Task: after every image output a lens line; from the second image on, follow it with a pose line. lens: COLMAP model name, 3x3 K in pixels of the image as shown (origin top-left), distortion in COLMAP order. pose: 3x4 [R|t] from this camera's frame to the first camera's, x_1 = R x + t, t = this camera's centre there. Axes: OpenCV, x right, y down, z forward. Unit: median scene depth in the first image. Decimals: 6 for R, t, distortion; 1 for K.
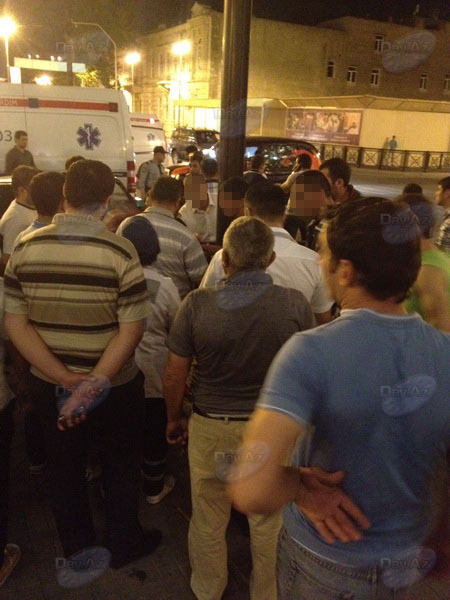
lens RADIAL K [[580.0, 0, 225.0], [0, 580.0, 300.0], [0, 0, 1]] dist [0.056159, -0.138939]
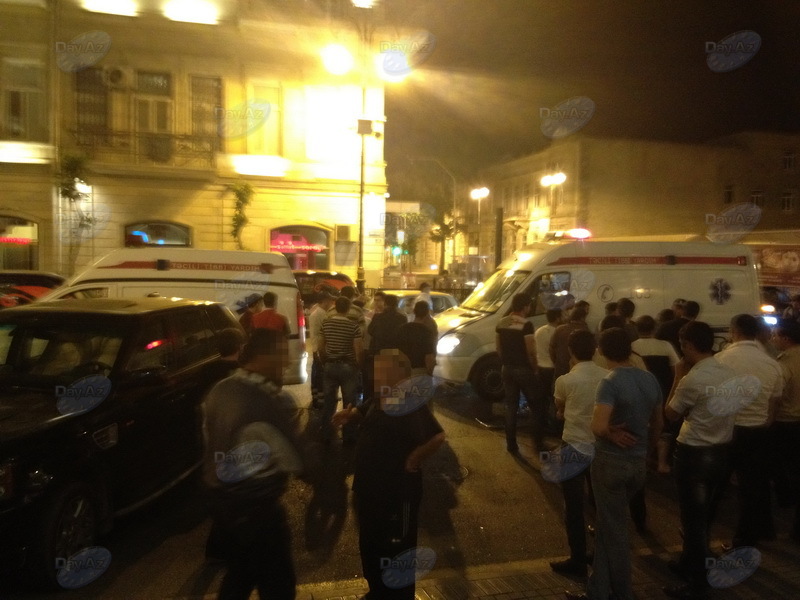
lens RADIAL K [[762.5, 0, 383.0], [0, 762.5, 313.1], [0, 0, 1]] dist [0.199198, -0.463826]
pose [[0.986159, -0.020487, -0.164531, -0.187041], [-0.017375, 0.974103, -0.225438, 0.016803], [0.164888, 0.225176, 0.960264, -0.100398]]
